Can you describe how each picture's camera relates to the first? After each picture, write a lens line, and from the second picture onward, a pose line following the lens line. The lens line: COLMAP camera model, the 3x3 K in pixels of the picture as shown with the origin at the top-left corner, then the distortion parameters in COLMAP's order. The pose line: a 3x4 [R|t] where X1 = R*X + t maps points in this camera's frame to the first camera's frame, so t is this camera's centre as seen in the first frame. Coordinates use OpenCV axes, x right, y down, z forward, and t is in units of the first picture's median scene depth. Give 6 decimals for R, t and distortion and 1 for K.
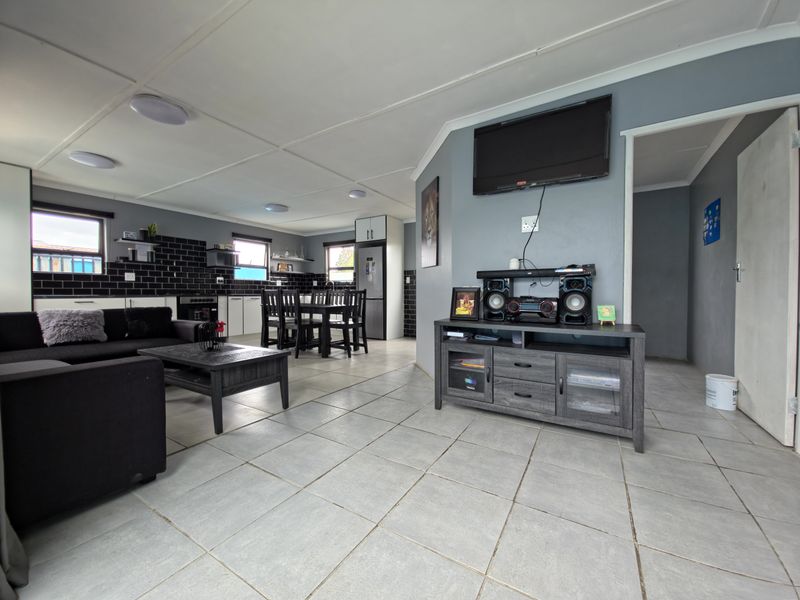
lens RADIAL K [[320.7, 0, 397.1], [0, 320.7, 298.8], [0, 0, 1]] dist [0.012762, -0.007519]
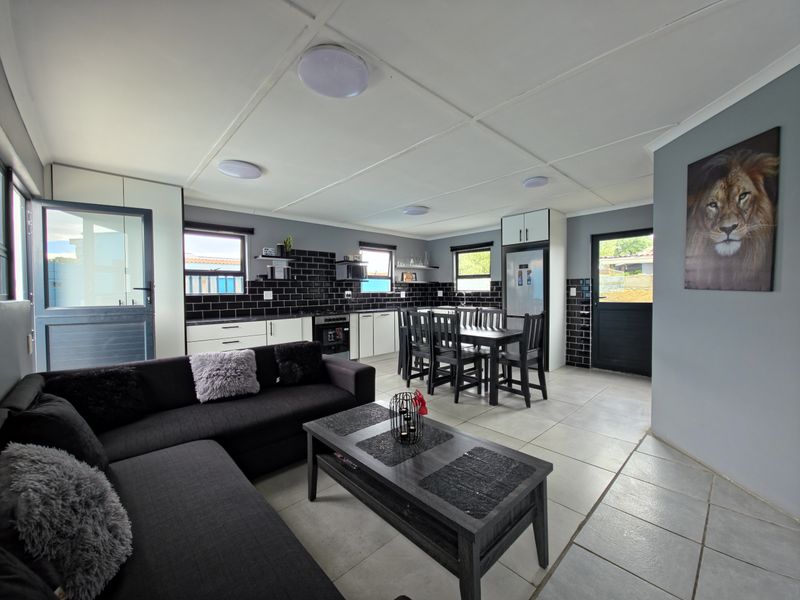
lens RADIAL K [[320.7, 0, 397.1], [0, 320.7, 298.8], [0, 0, 1]] dist [0.012762, -0.007519]
pose [[0.964536, -0.003171, -0.263933, -0.206119], [0.004665, 0.999976, 0.005032, -0.058089], [0.263911, -0.006084, 0.964528, 0.183871]]
